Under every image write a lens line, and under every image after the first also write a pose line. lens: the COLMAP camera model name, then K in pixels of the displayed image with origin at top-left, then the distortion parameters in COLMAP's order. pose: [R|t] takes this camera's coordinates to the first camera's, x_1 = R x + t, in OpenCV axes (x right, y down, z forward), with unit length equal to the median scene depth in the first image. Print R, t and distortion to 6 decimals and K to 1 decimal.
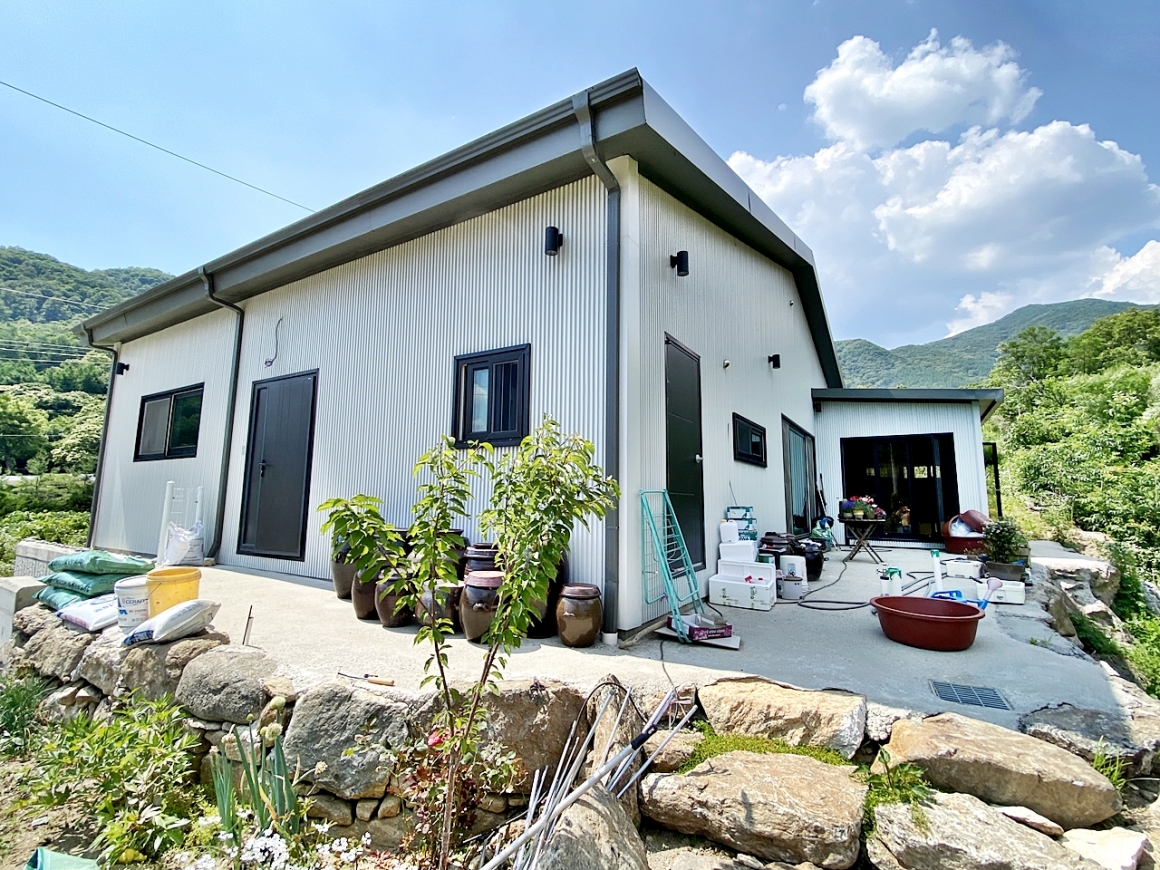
lens RADIAL K [[536.7, 0, 583.6], [0, 536.7, 428.2], [0, 0, 1]] dist [0.001437, -0.007005]
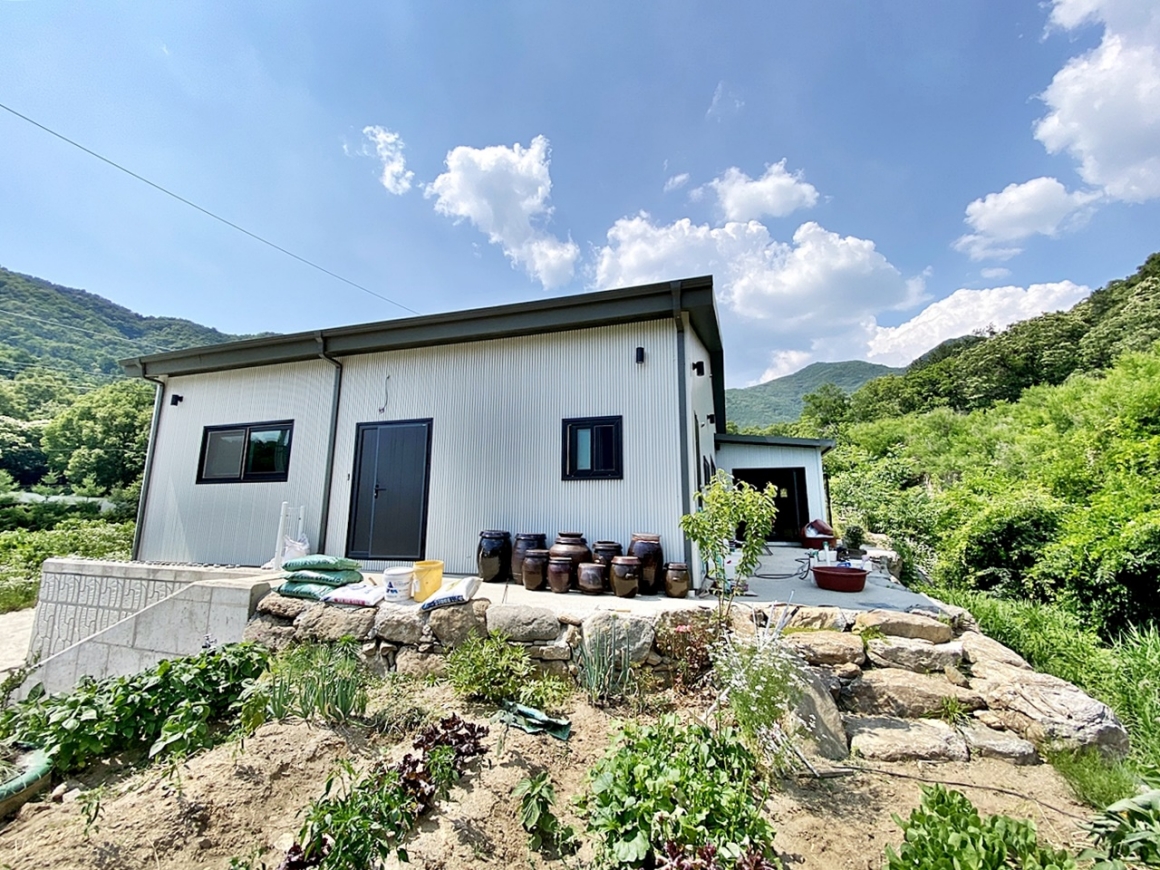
lens RADIAL K [[484.5, 0, 584.6], [0, 484.5, 432.0], [0, 0, 1]] dist [0.021924, -0.022378]
pose [[0.969121, 0.033289, 0.244328, -0.383197], [-0.024122, 0.998892, -0.040416, -0.032314], [-0.245403, 0.033275, 0.968850, -0.255697]]
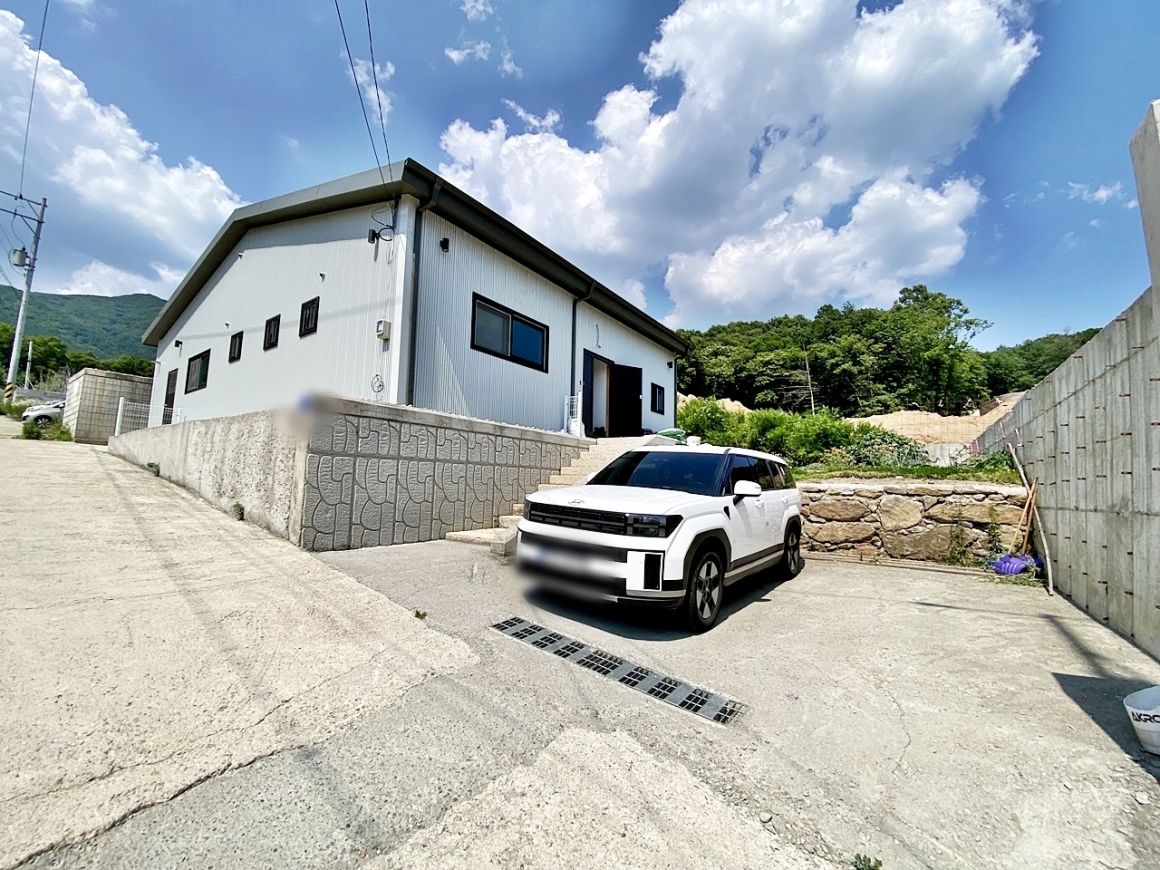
lens RADIAL K [[465.5, 0, 580.0], [0, 465.5, 435.0], [0, 0, 1]] dist [0.000534, -0.011501]
pose [[0.069755, 0.105591, 0.991960, -2.266634], [-0.157553, 0.983068, -0.093565, 0.379331], [-0.985044, -0.149760, 0.085210, 0.841708]]
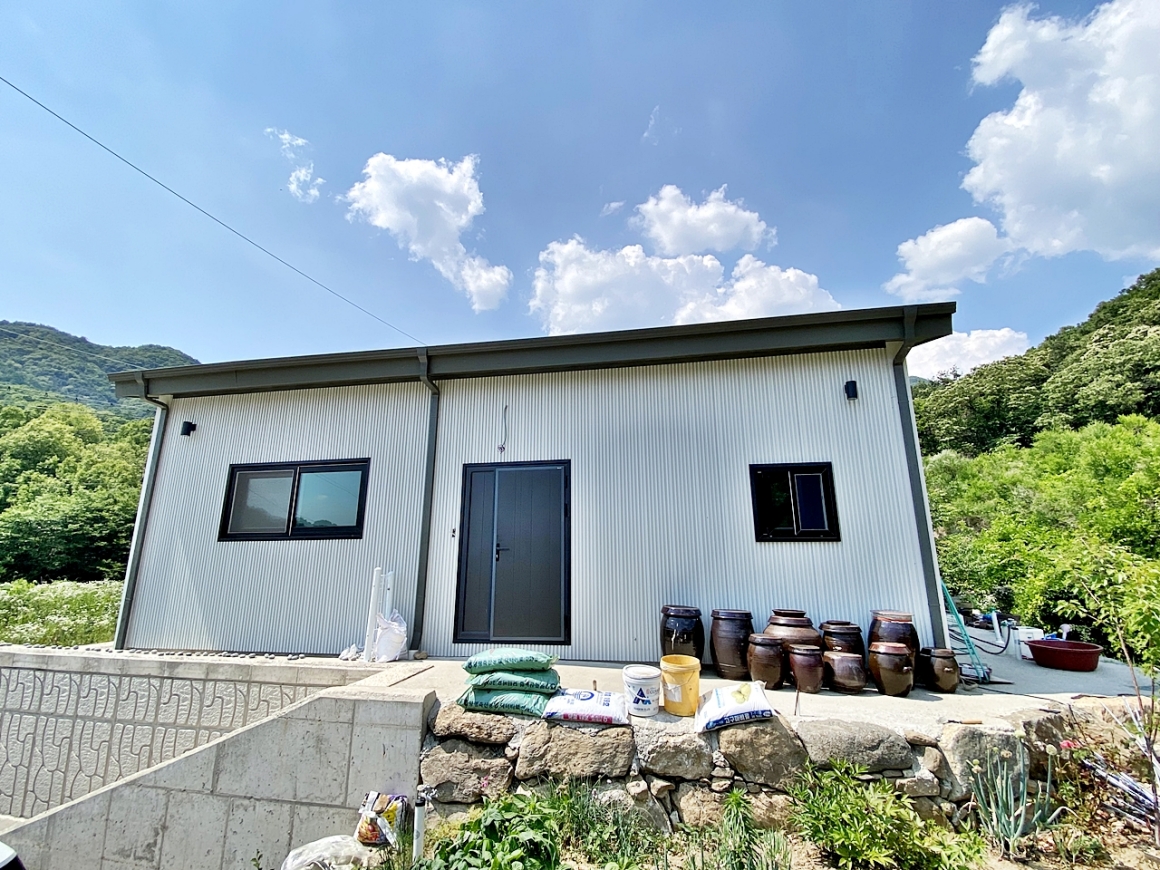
lens RADIAL K [[527.8, 0, 580.0], [0, 527.8, 435.0], [0, 0, 1]] dist [0.033416, -0.029610]
pose [[0.933467, 0.068784, 0.352007, -0.782555], [-0.033506, 0.993870, -0.105356, -0.044586], [-0.357096, 0.086552, 0.930049, -0.005751]]
